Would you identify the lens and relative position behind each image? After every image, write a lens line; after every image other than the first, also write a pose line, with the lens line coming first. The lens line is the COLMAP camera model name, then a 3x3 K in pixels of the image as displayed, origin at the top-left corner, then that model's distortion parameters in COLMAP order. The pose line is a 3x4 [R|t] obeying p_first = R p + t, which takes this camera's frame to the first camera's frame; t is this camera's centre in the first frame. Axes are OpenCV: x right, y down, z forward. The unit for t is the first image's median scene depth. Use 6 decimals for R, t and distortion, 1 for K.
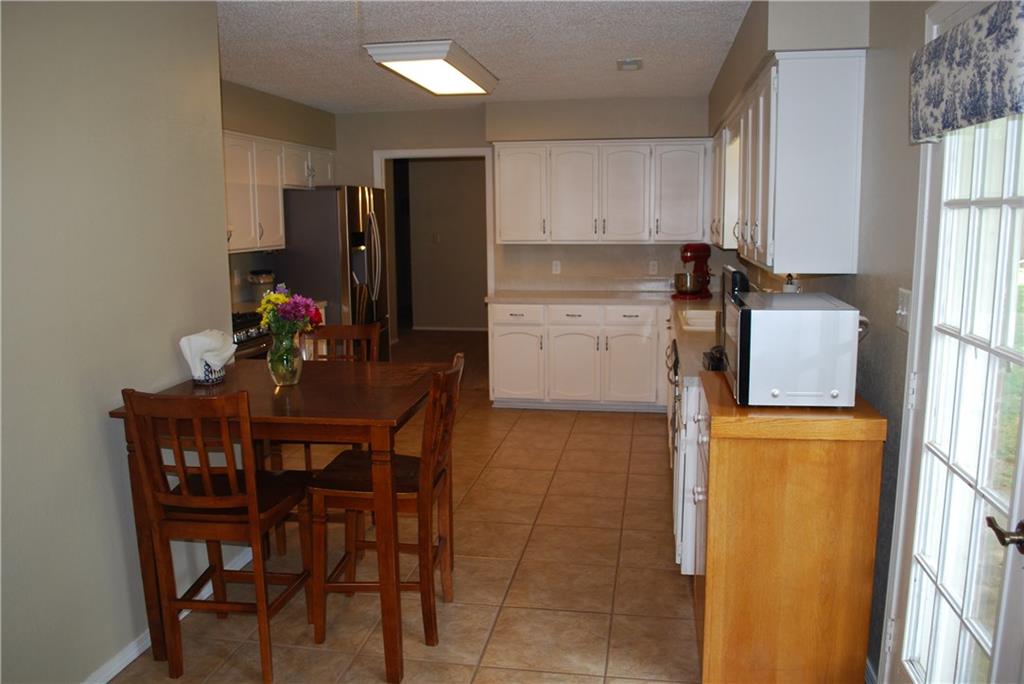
lens RADIAL K [[787.9, 0, 512.0], [0, 787.9, 342.0], [0, 0, 1]] dist [-0.086099, 0.003016]
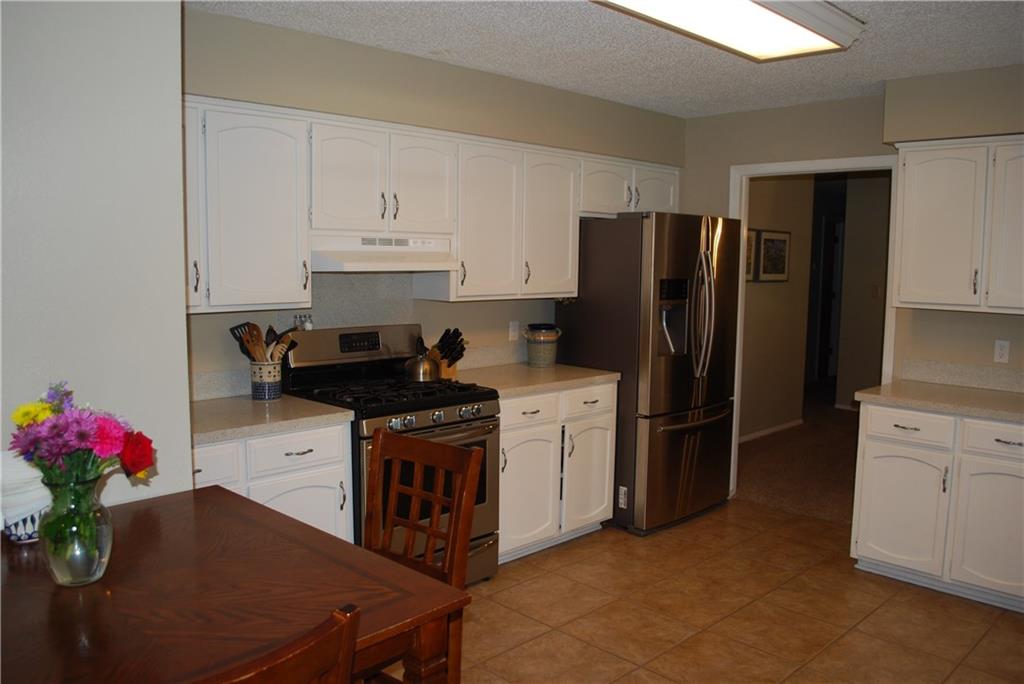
lens RADIAL K [[806.0, 0, 512.0], [0, 806.0, 342.0], [0, 0, 1]] dist [-0.079414, -0.000183]
pose [[0.815721, 0.078355, -0.573114, 0.097752], [-0.108693, 0.993897, -0.018820, -0.053852], [0.568141, 0.077645, 0.819260, 0.327947]]
